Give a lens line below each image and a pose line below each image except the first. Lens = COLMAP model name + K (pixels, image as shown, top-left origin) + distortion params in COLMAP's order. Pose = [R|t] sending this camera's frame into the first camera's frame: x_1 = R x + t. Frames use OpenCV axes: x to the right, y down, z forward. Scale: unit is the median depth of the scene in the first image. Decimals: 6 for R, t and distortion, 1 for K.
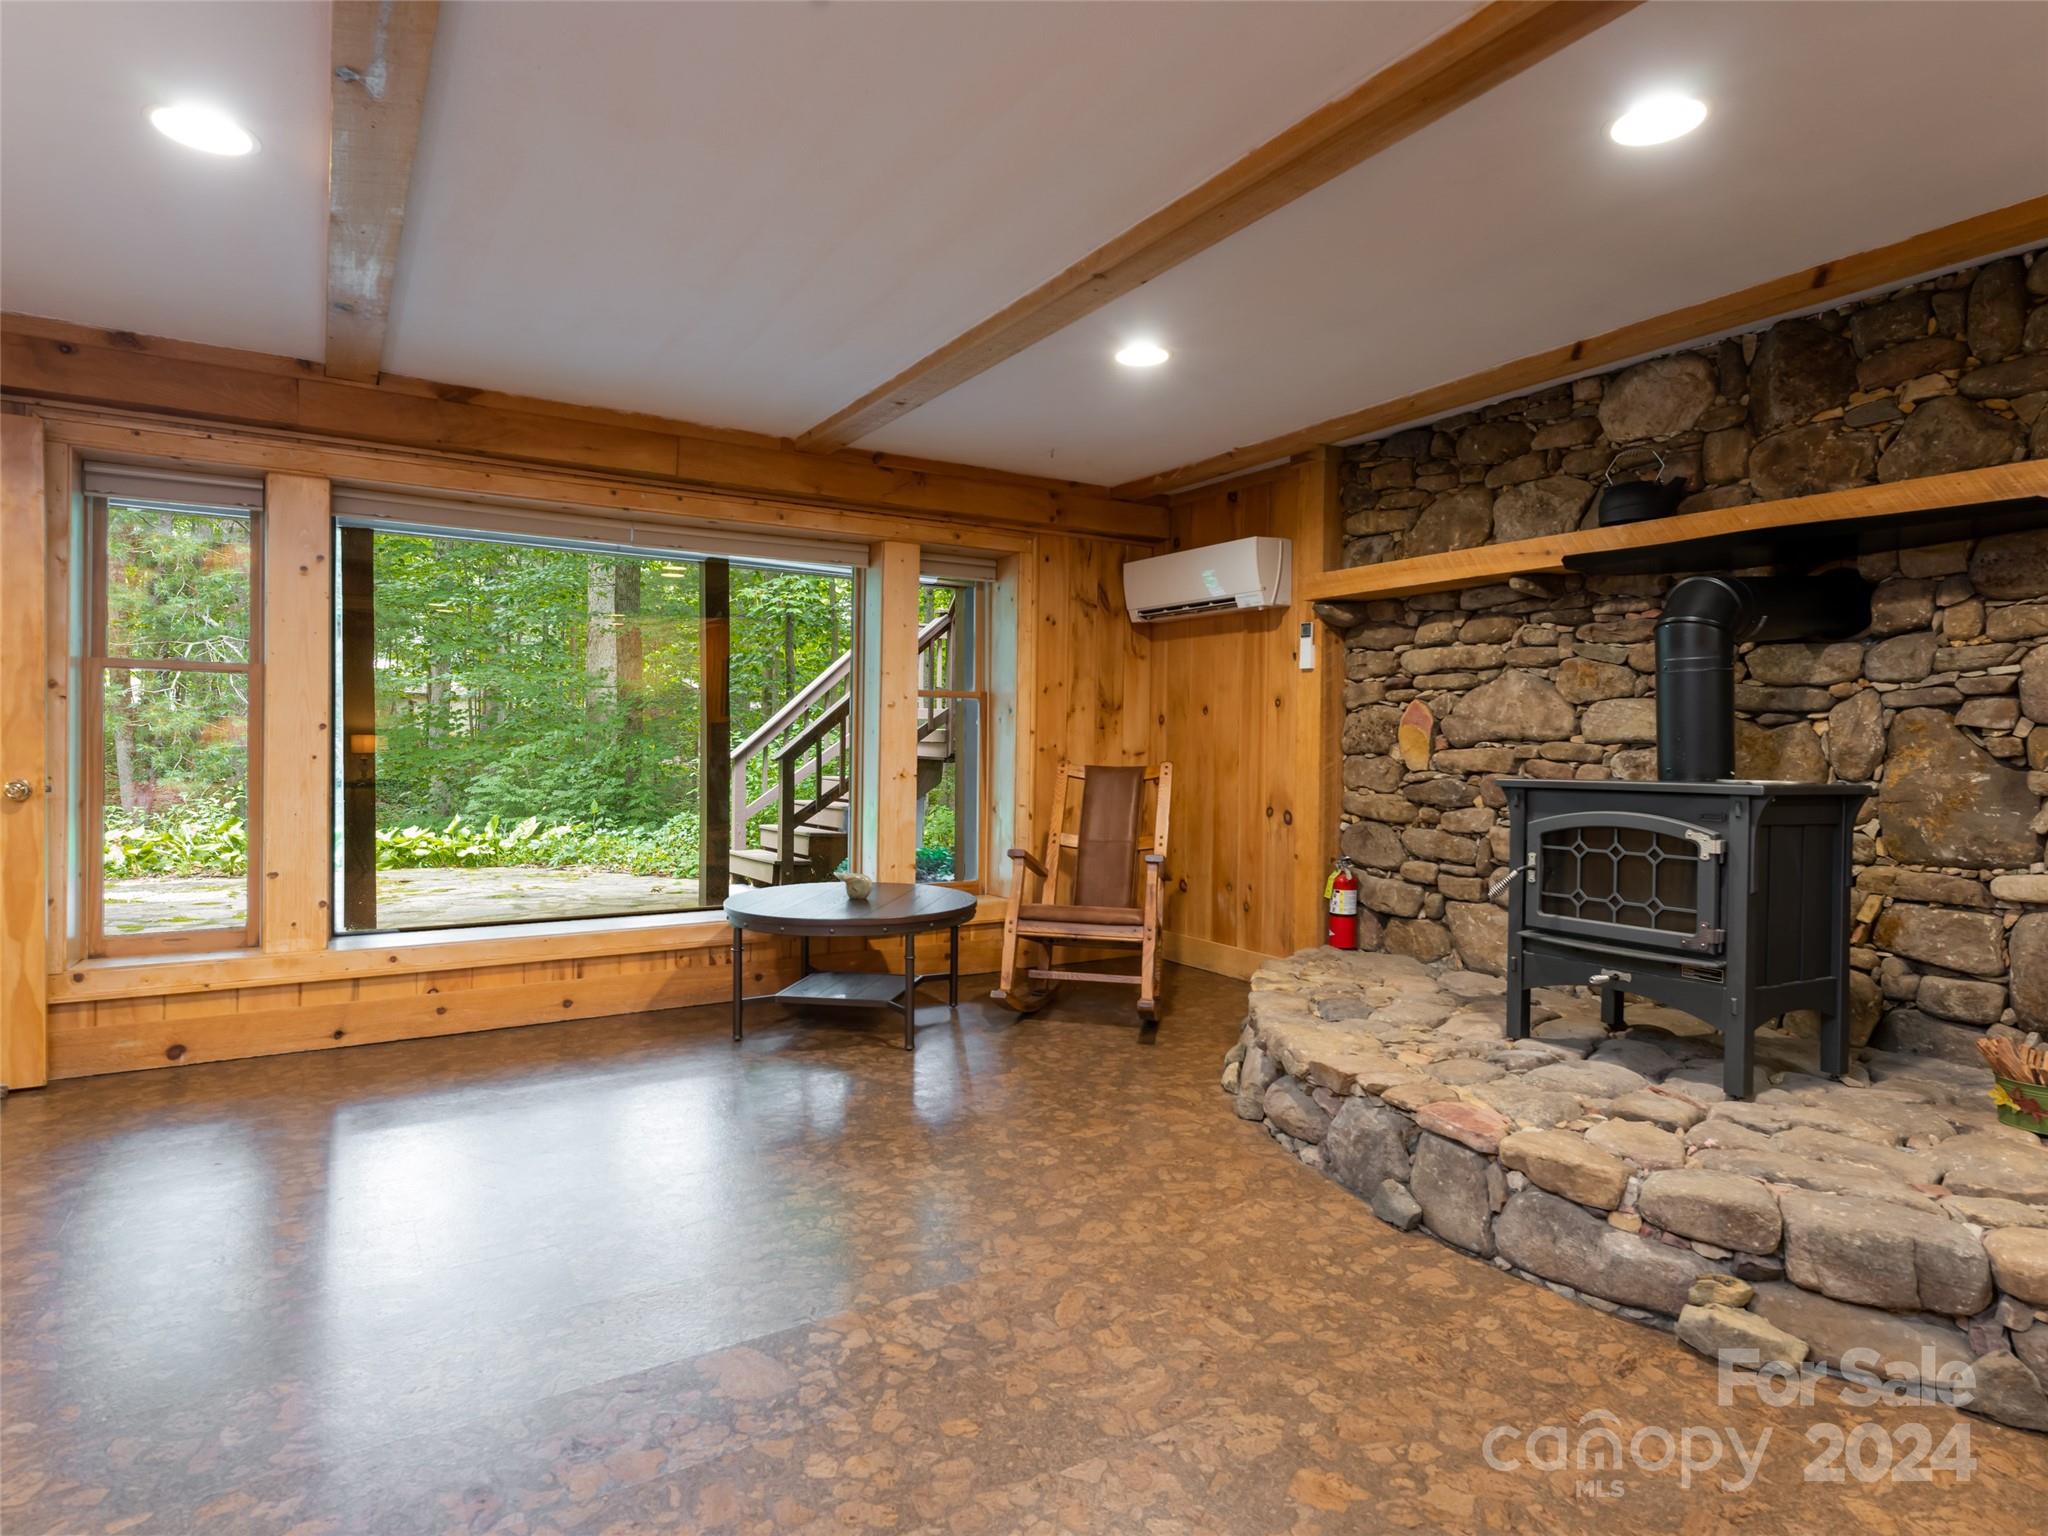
lens RADIAL K [[1119.7, 0, 1026.8], [0, 1119.7, 749.5], [0, 0, 1]] dist [-0.001627, 0.000387]
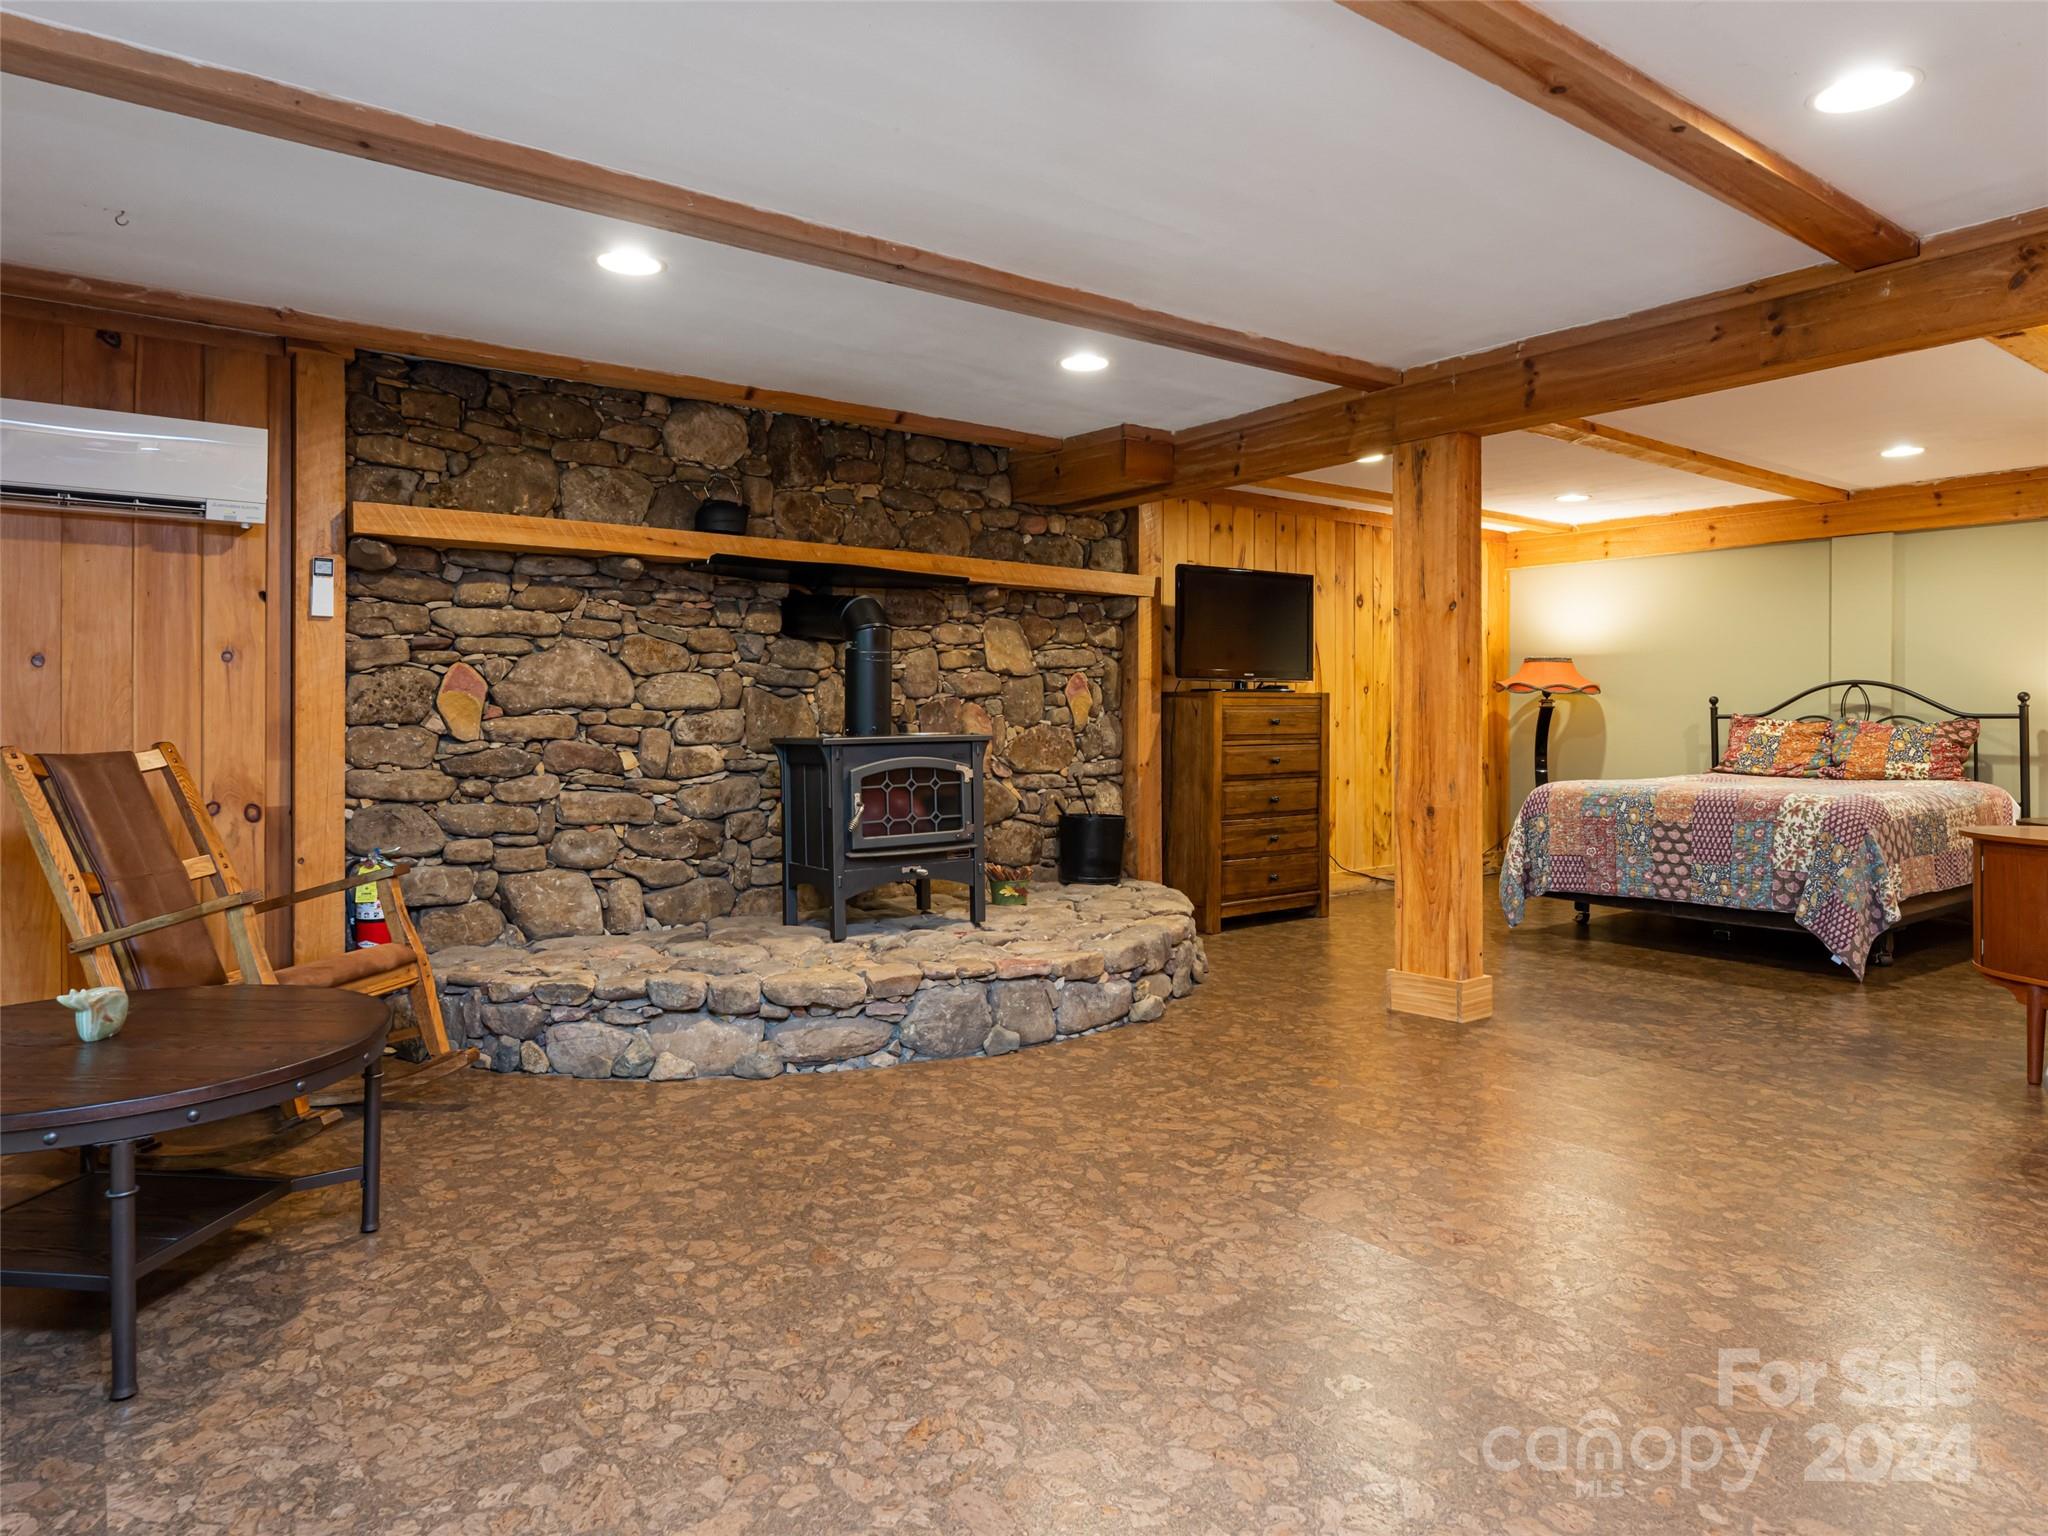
lens RADIAL K [[1255.2, 0, 1032.0], [0, 1255.2, 696.4], [0, 0, 1]] dist [0.001981, -0.000660]
pose [[-0.080648, 0.003466, 0.996737, -0.789126], [0.006488, 0.999975, -0.002952, -0.012518], [-0.996722, 0.006228, -0.080668, 0.689336]]
